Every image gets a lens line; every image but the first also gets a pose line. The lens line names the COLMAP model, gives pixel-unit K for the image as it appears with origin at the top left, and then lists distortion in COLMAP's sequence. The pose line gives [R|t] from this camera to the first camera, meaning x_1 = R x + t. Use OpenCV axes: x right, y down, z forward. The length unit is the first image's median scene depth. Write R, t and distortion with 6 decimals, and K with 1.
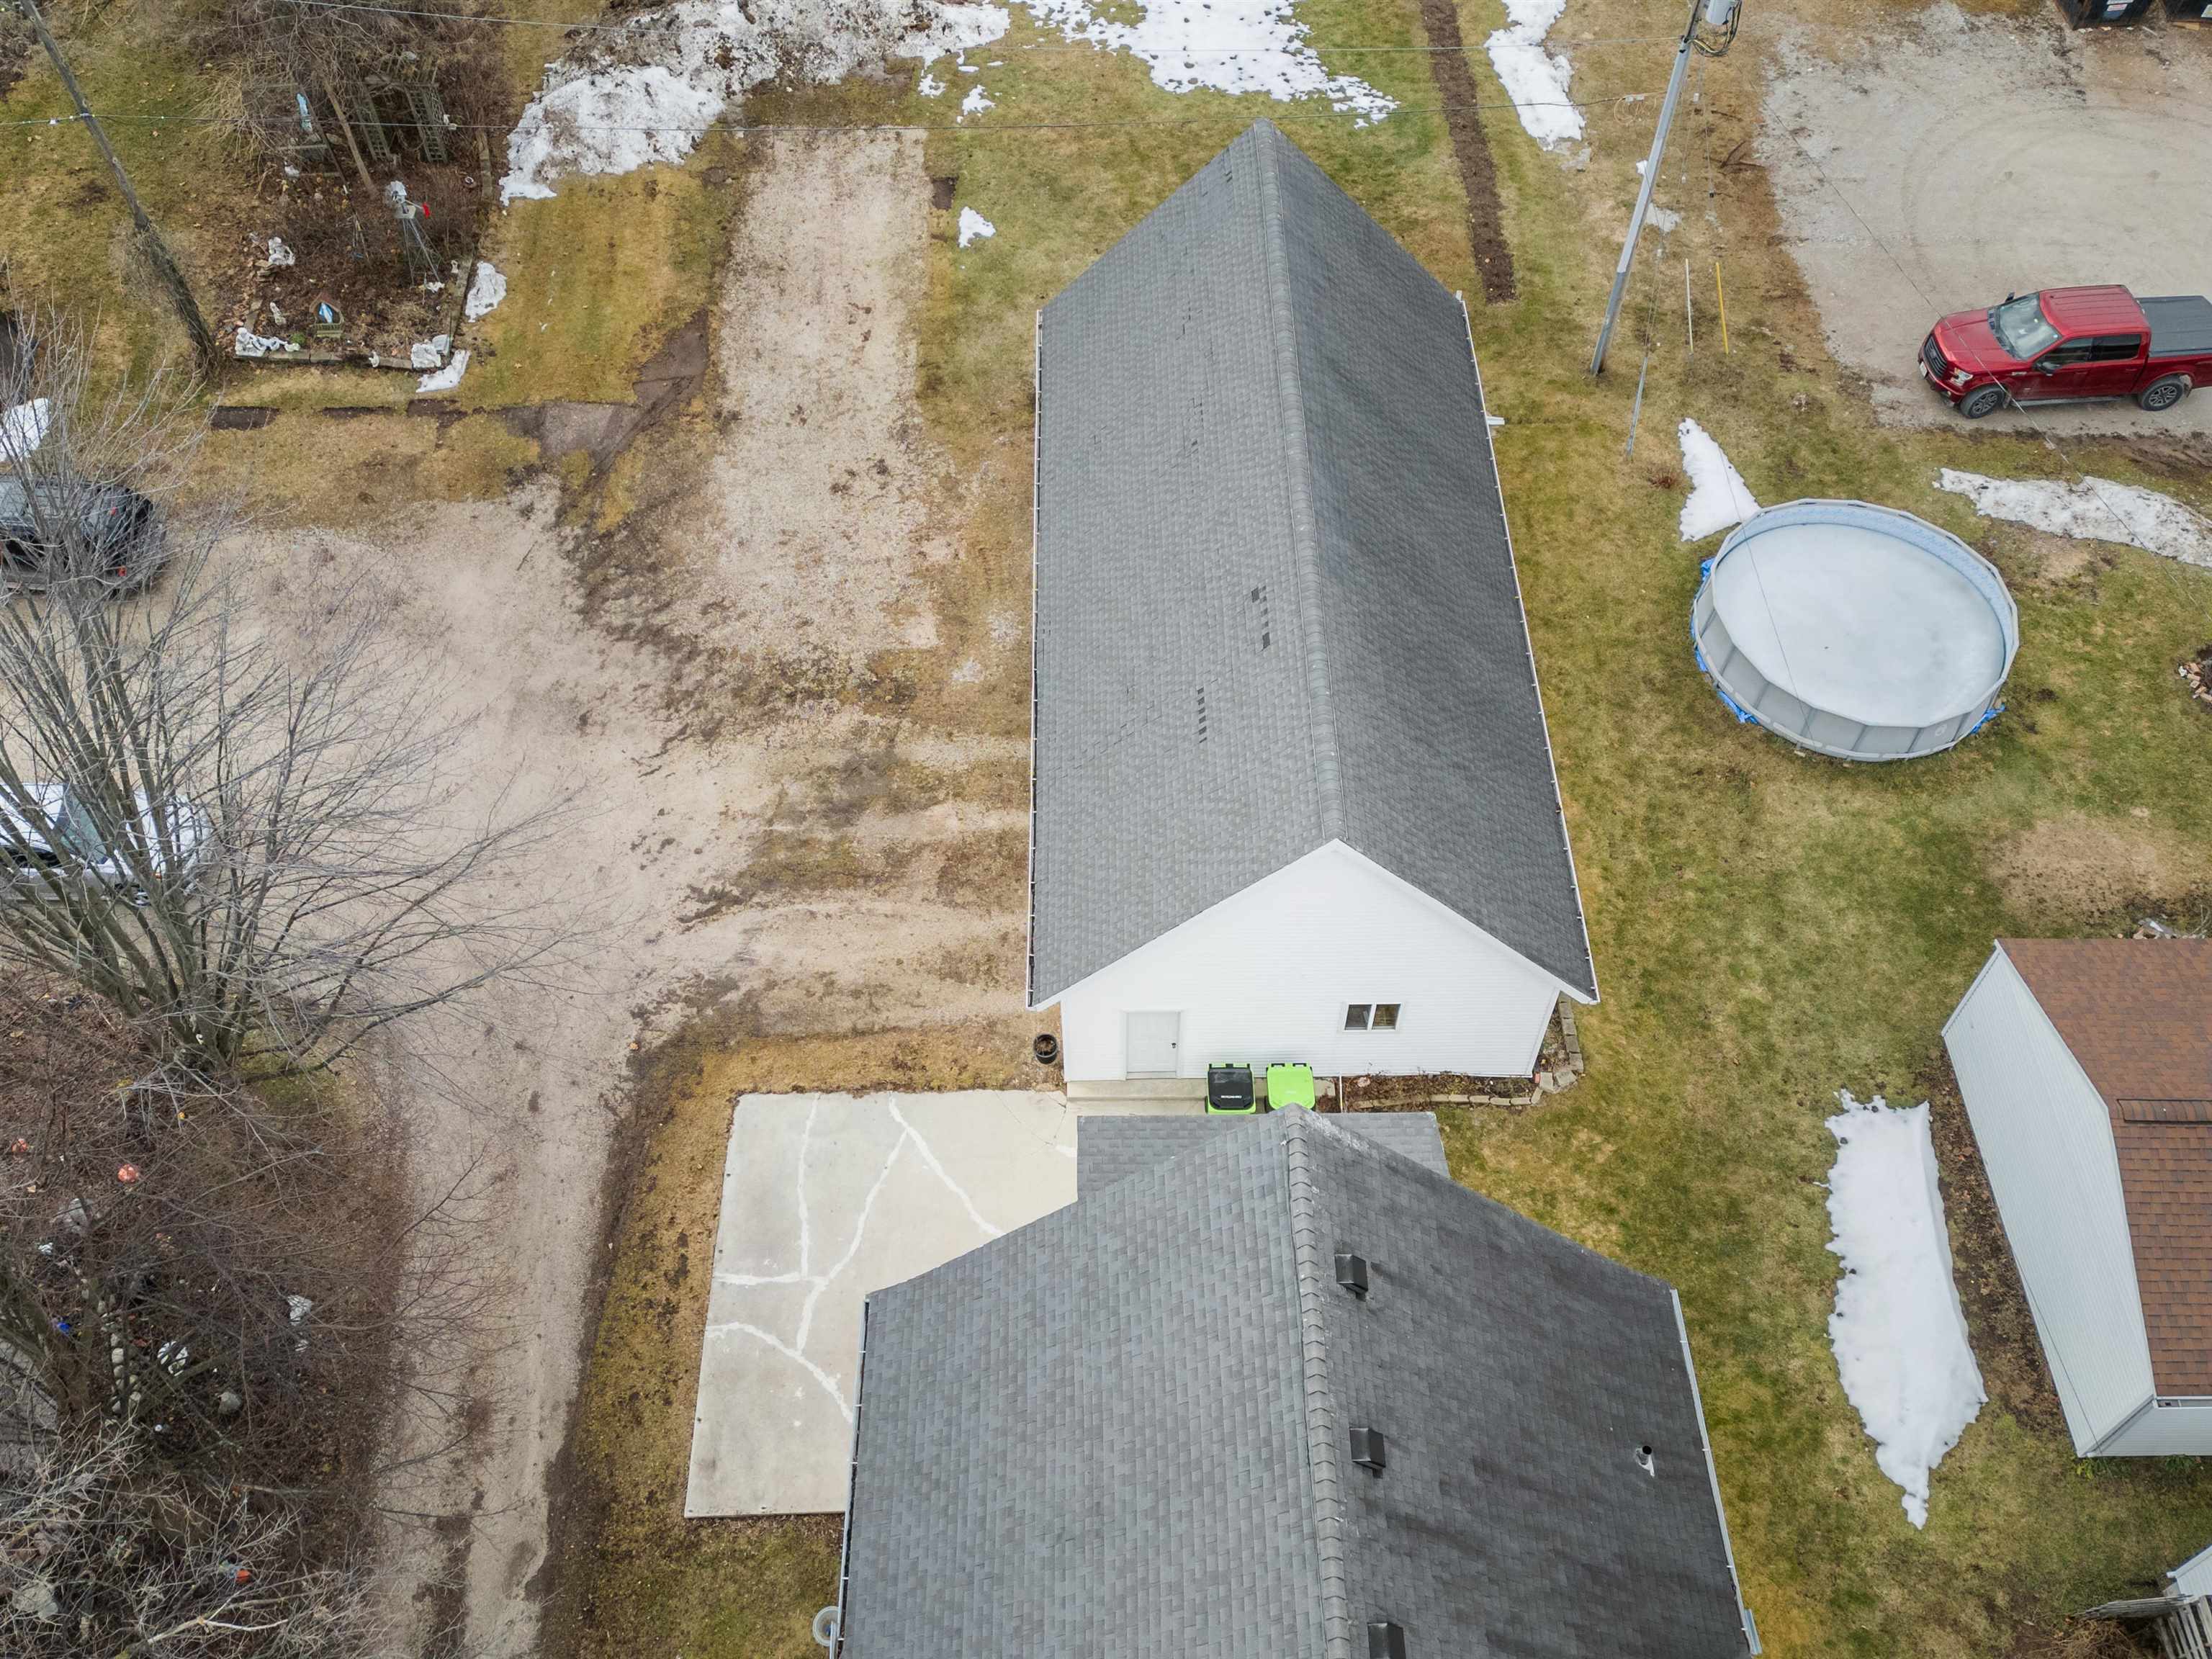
lens RADIAL K [[1893.4, 0, 1111.5], [0, 1893.4, 817.7], [0, 0, 1]] dist [0.102423, -0.117331]
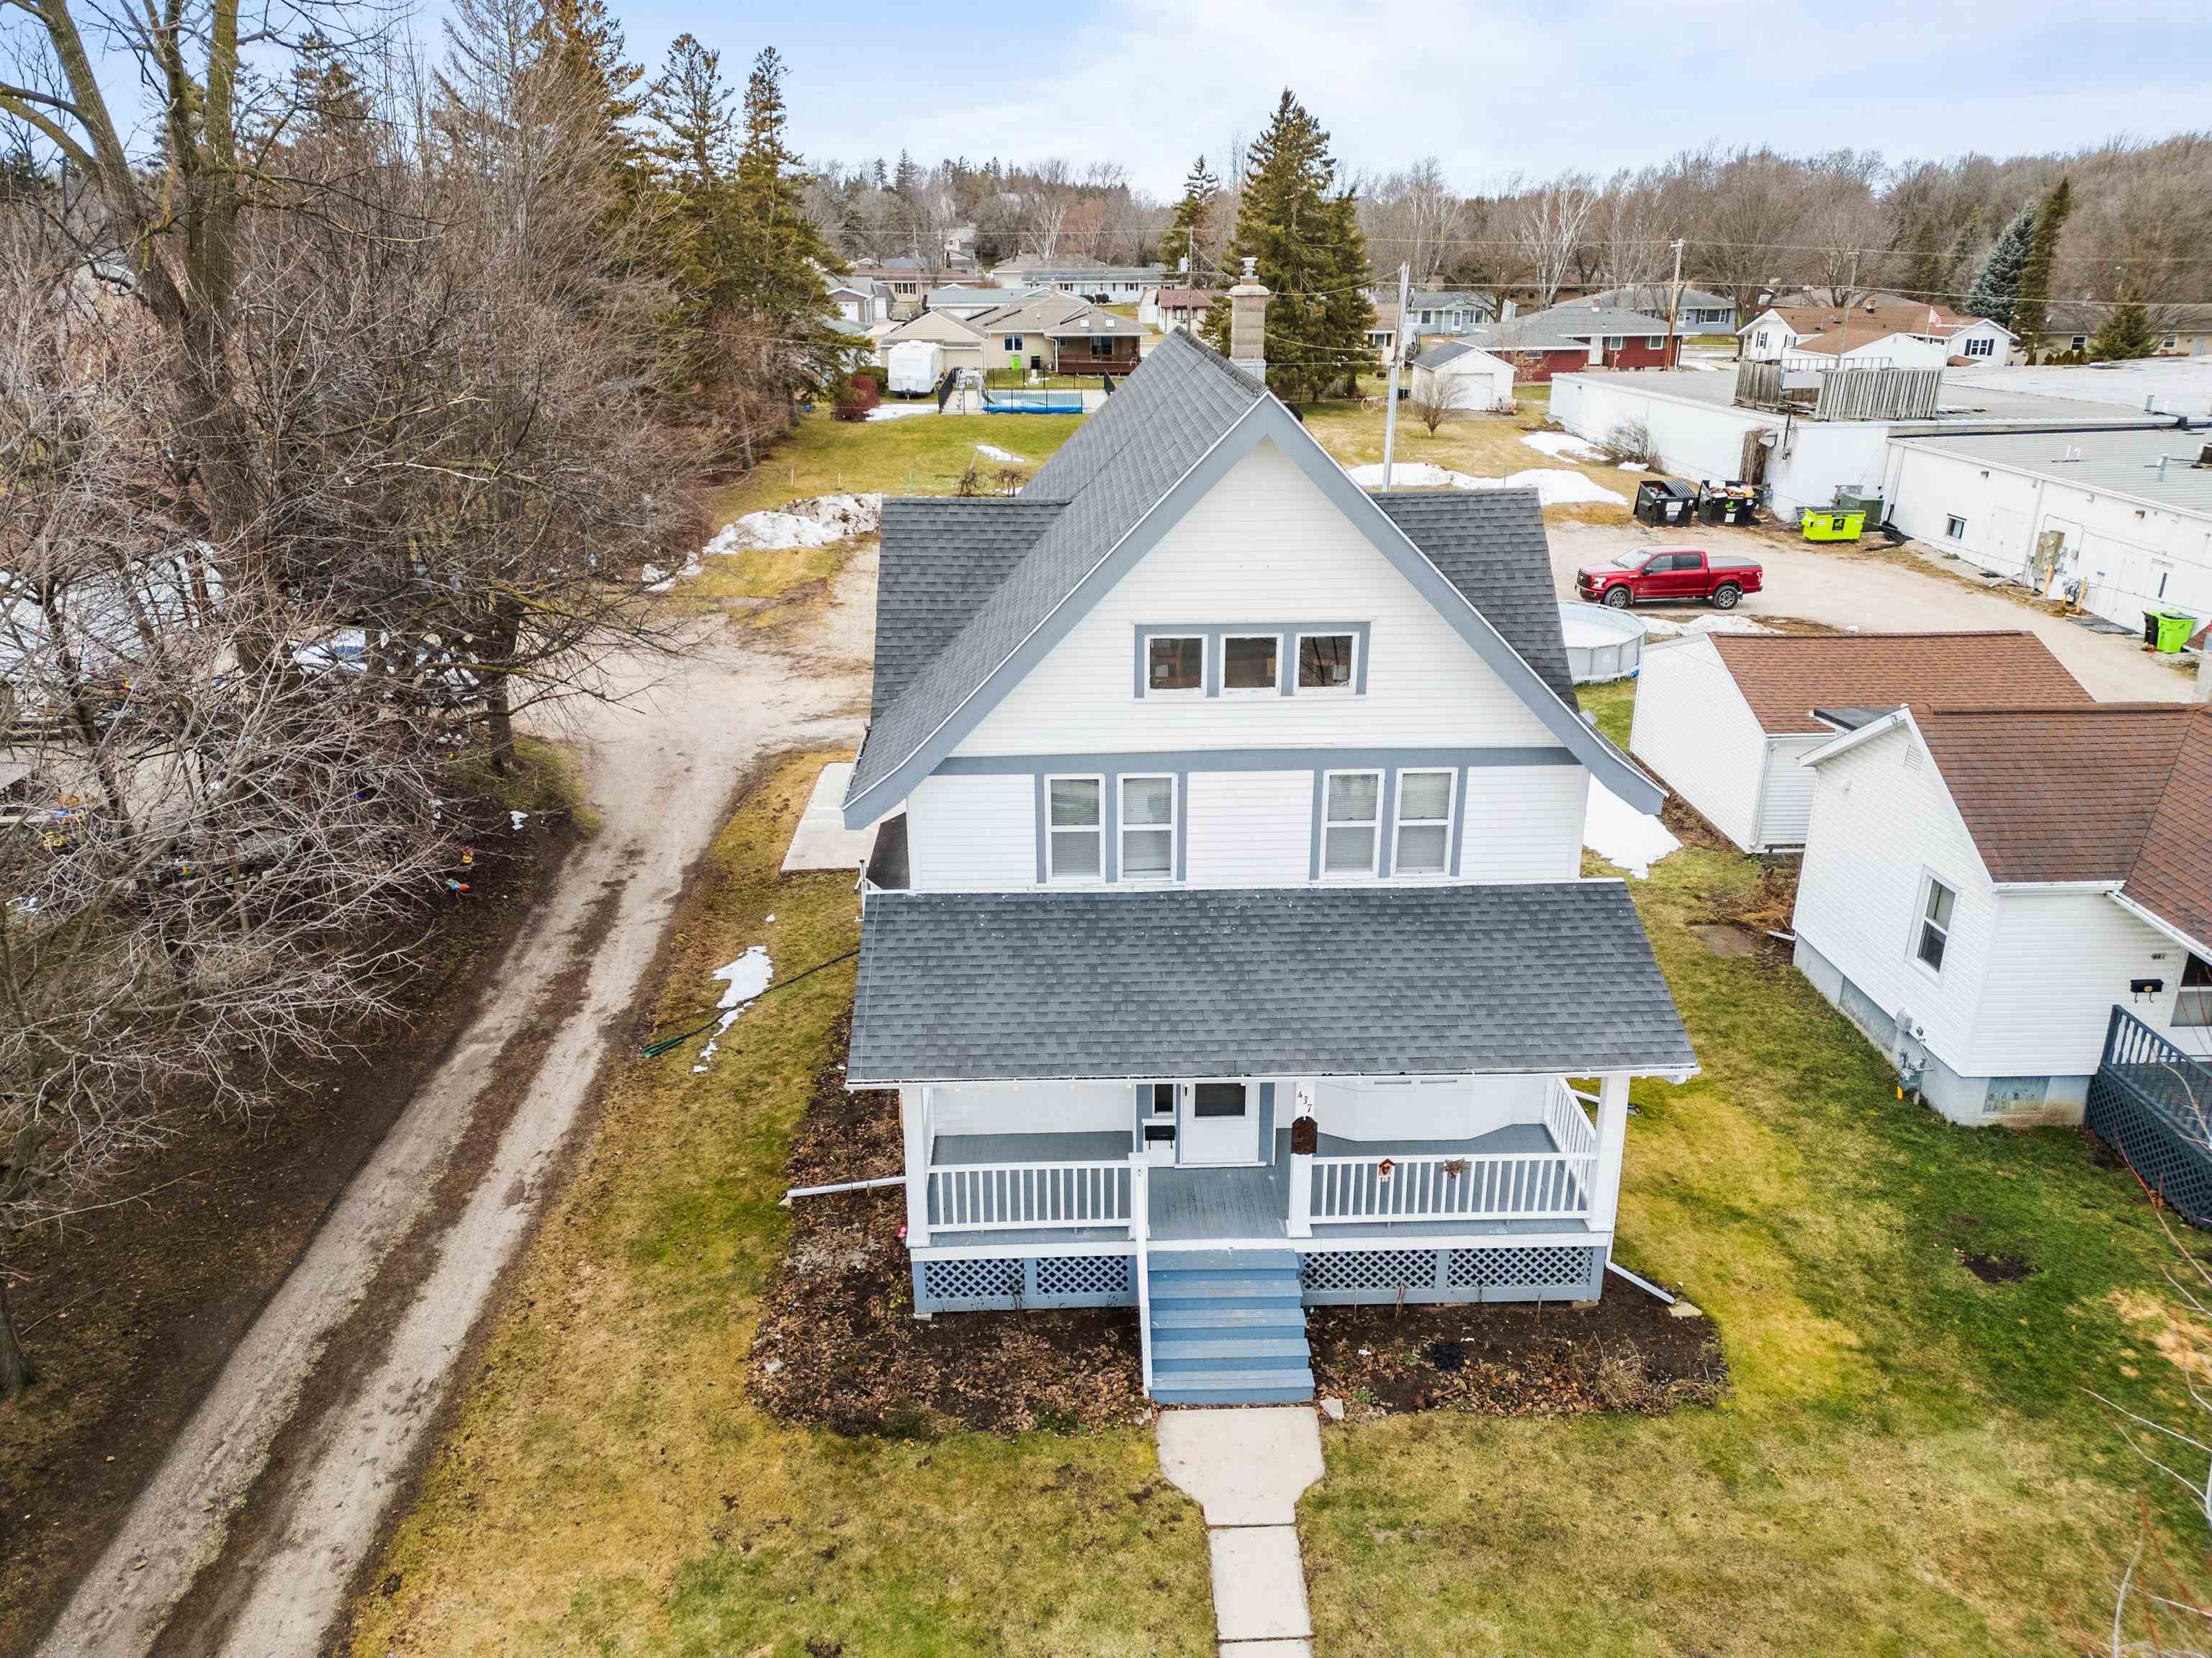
lens RADIAL K [[1546.6, 0, 1109.2], [0, 1546.6, 808.3], [0, 0, 1]] dist [0.074608, -0.063353]
pose [[0.999778, -0.006533, 0.020035, -0.001030], [0.016352, 0.840224, -0.541993, 0.777196], [-0.013293, 0.542200, 0.840144, 0.003107]]
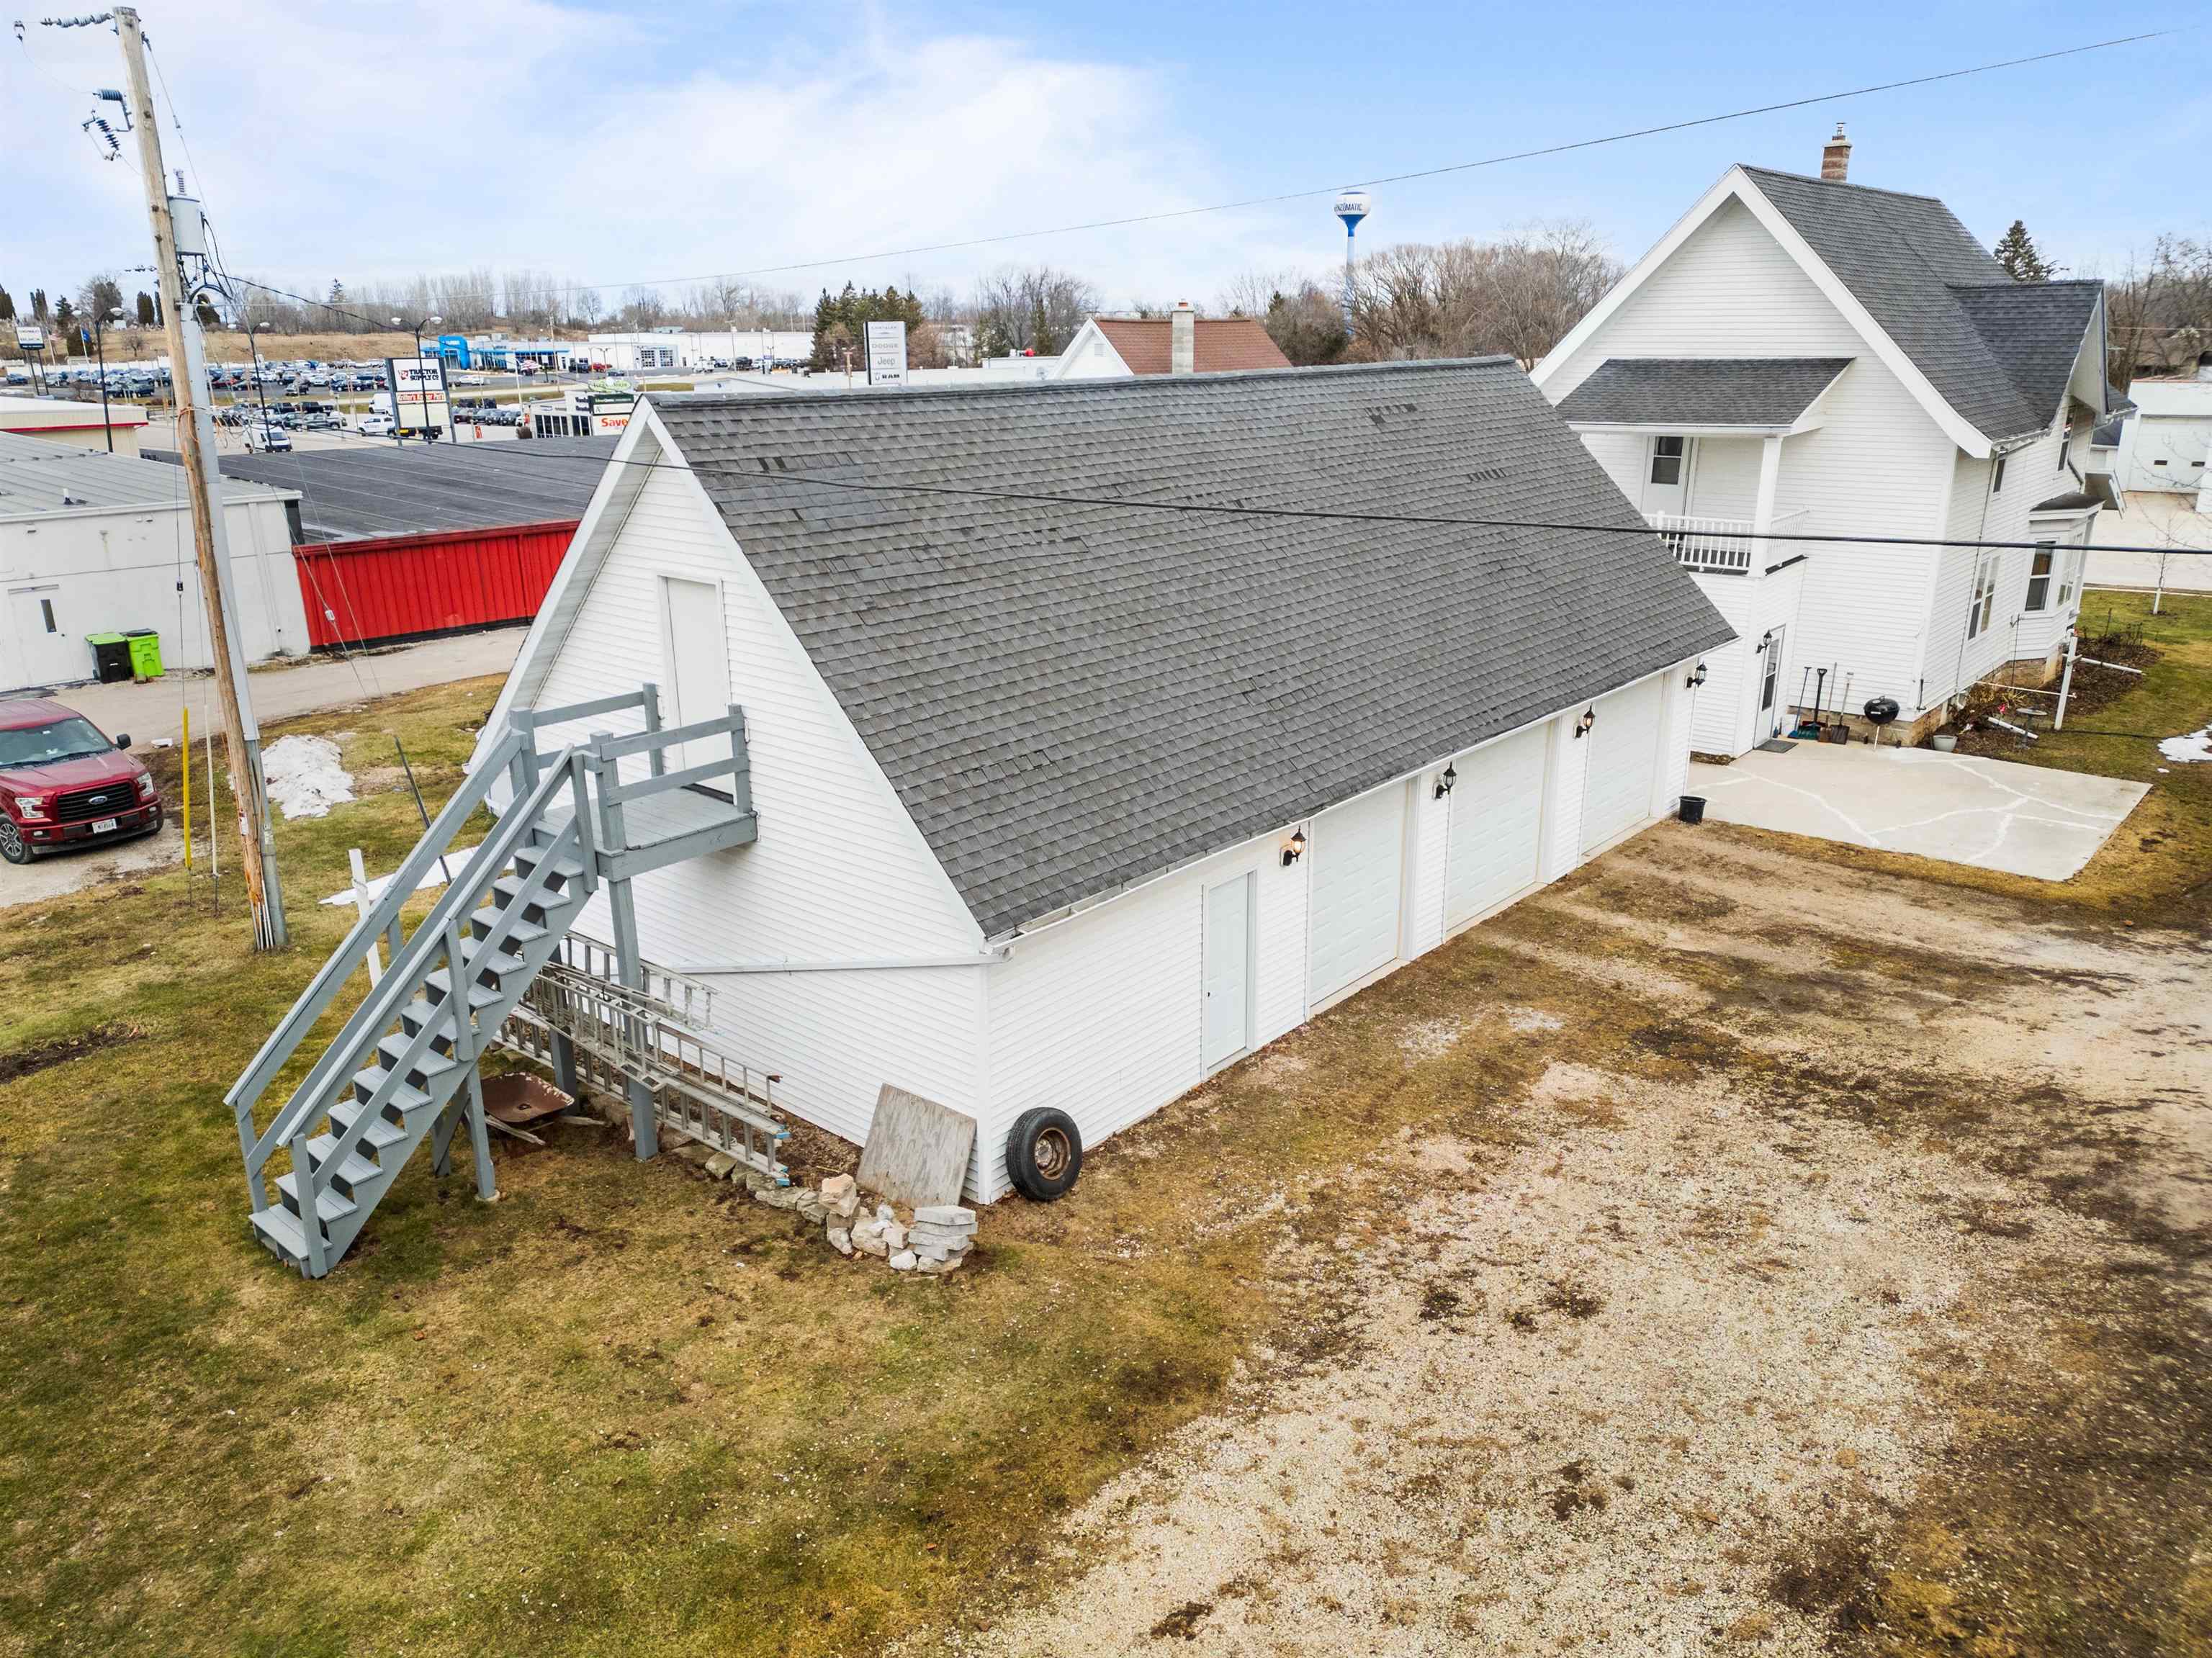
lens RADIAL K [[1546.6, 0, 1103.2], [0, 1546.6, 837.2], [0, 0, 1]] dist [0.074608, -0.063353]
pose [[-0.743361, -0.198006, 0.638911, -0.303105], [0.539555, 0.387048, 0.747713, -0.590325], [-0.395341, 0.900548, -0.180882, 1.197554]]
